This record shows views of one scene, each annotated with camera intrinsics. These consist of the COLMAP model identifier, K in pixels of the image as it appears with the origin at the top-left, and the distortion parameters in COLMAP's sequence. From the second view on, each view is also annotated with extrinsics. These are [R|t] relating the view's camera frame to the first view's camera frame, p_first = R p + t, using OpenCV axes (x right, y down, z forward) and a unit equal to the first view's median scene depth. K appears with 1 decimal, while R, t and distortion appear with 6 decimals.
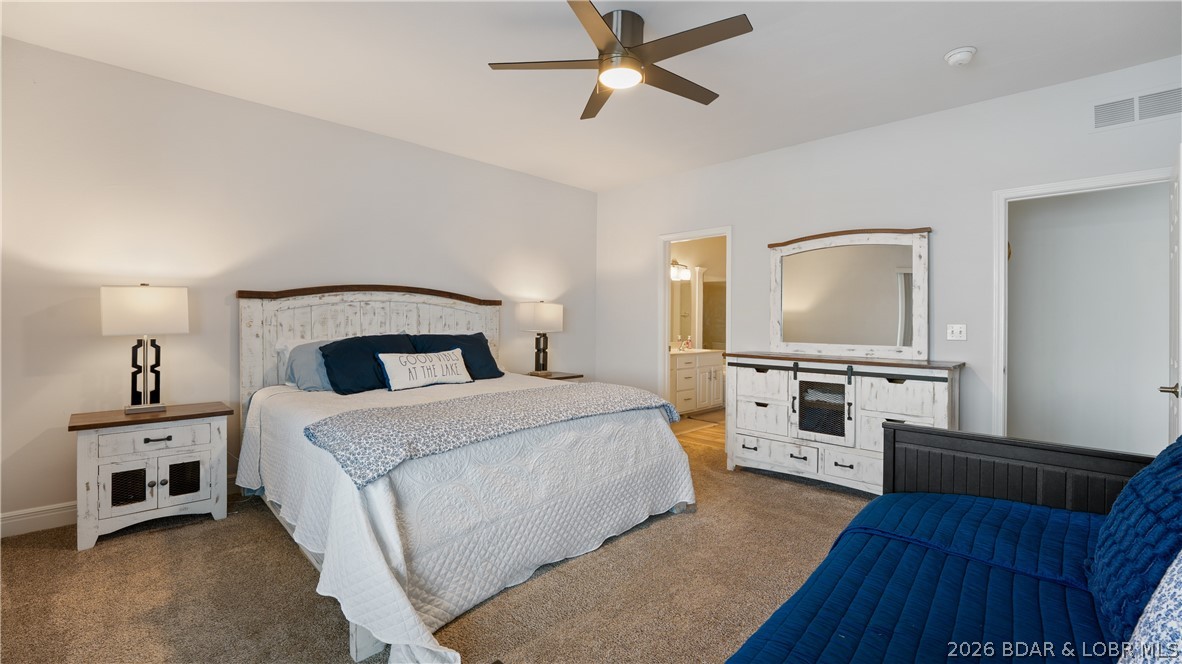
lens RADIAL K [[479.6, 0, 585.3], [0, 479.6, 334.0], [0, 0, 1]] dist [-0.013718, 0.000038]
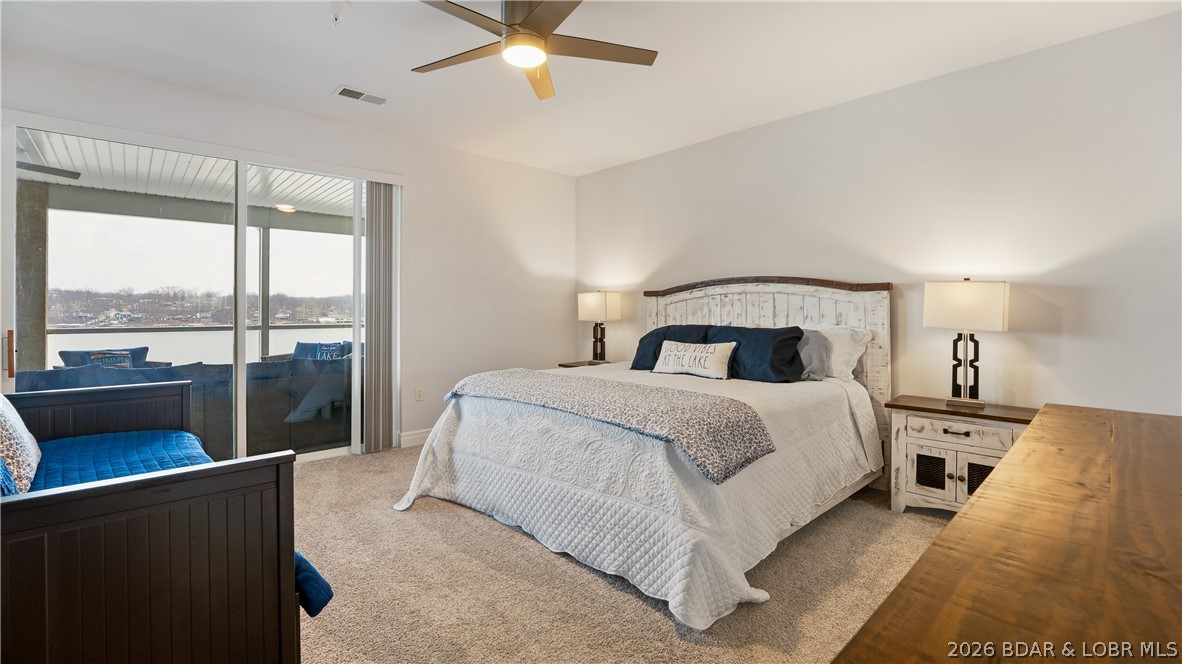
lens RADIAL K [[500.3, 0, 561.4], [0, 500.3, 311.0], [0, 0, 1]] dist [-0.000837, 0.000050]
pose [[-0.033188, -0.006124, -0.999430, 0.578513], [-0.032901, 0.999446, -0.005032, -0.011578], [0.998907, 0.032716, -0.033371, 0.592792]]
